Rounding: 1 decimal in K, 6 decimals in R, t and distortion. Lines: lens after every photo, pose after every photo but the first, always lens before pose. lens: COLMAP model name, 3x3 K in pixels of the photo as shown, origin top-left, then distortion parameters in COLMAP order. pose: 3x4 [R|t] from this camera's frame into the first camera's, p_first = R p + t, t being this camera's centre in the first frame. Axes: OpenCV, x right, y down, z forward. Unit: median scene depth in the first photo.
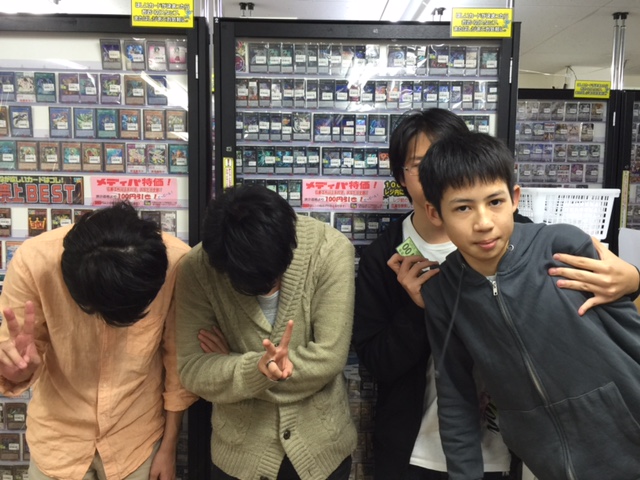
lens RADIAL K [[552.1, 0, 325.5], [0, 552.1, 243.8], [0, 0, 1]] dist [0.079076, -0.094561]
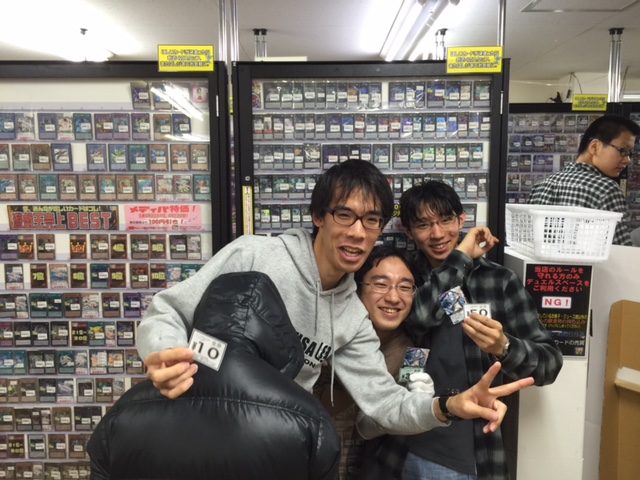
lens RADIAL K [[552.1, 0, 329.5], [0, 552.1, 244.3], [0, 0, 1]] dist [0.079076, -0.094561]
pose [[0.999604, -0.014992, -0.023813, 0.014895], [0.015323, 0.999788, 0.013775, -0.050506], [0.023601, -0.014135, 0.999622, -0.106017]]
